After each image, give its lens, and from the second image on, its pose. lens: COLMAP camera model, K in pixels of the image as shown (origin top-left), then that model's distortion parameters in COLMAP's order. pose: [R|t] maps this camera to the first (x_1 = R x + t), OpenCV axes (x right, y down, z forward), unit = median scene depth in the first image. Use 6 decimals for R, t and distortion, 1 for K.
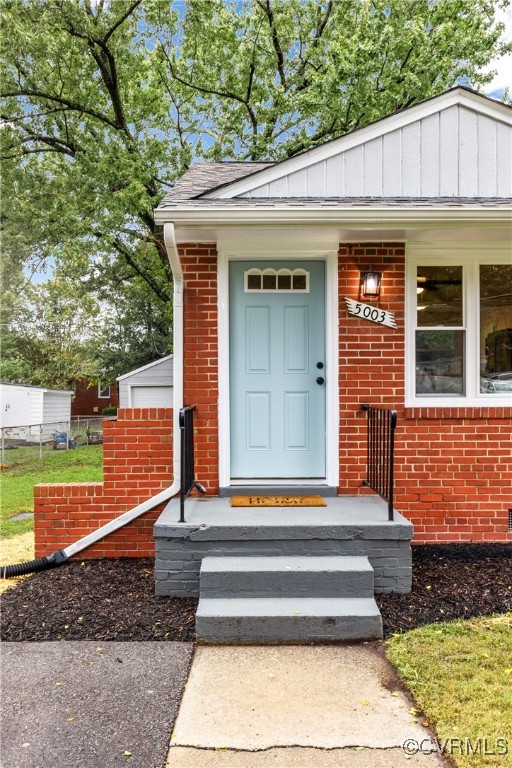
lens RADIAL K [[690.0, 0, 257.0], [0, 690.0, 392.1], [0, 0, 1]] dist [0.005733, -0.003417]
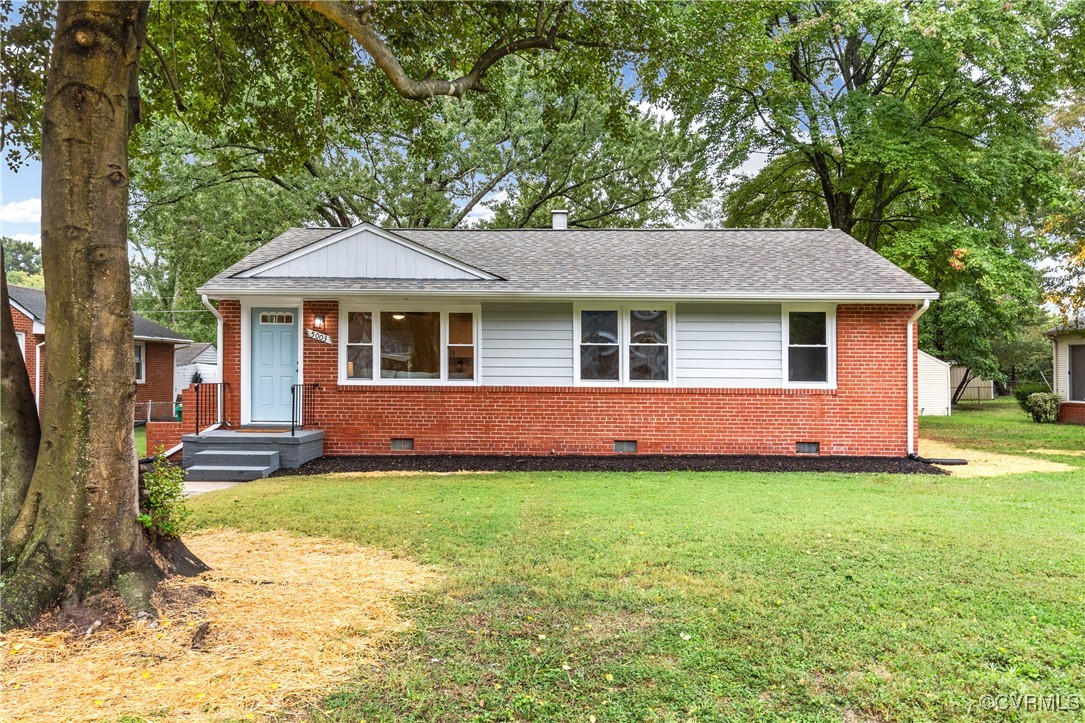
lens RADIAL K [[747.6, 0, 561.0], [0, 747.6, 385.8], [0, 0, 1]] dist [0.012529, -0.007608]
pose [[0.999853, 0.012227, -0.012020, 0.871623], [-0.012100, 0.999871, 0.010536, -0.005690], [0.012147, -0.010389, 0.999872, -1.106311]]
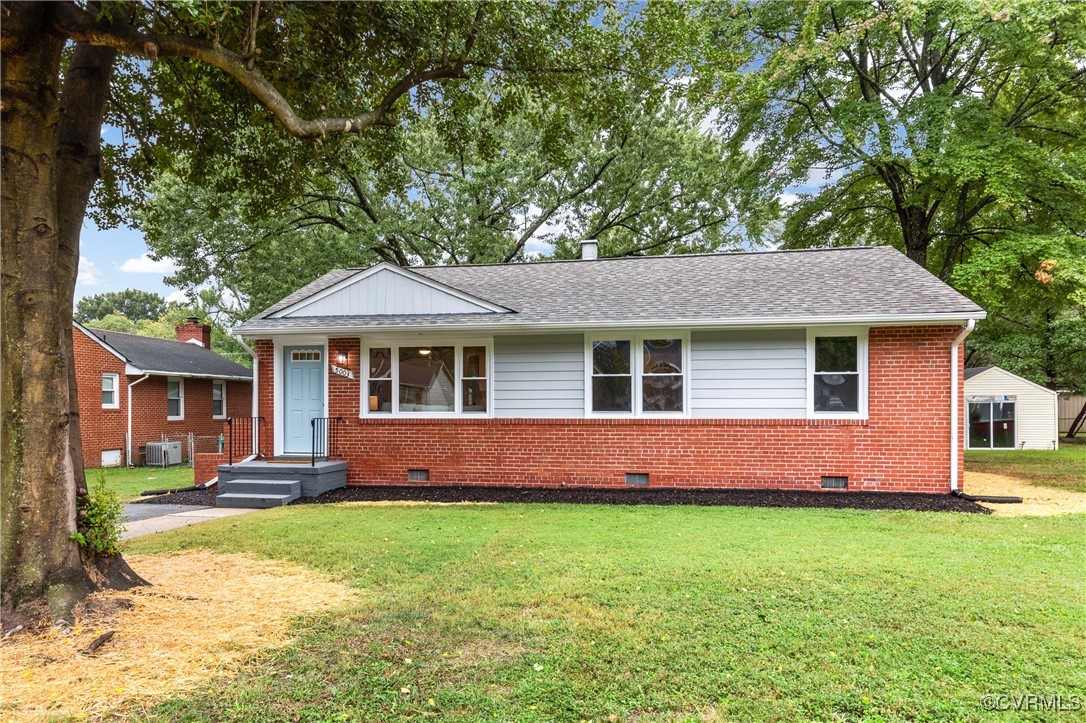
lens RADIAL K [[749.7, 0, 530.8], [0, 749.7, 430.7], [0, 0, 1]] dist [0.009387, -0.000572]
pose [[0.981259, 0.009367, -0.192466, 1.139075], [-0.004557, 0.999667, 0.025418, 0.000175], [0.192640, -0.024064, 0.980974, -1.077338]]
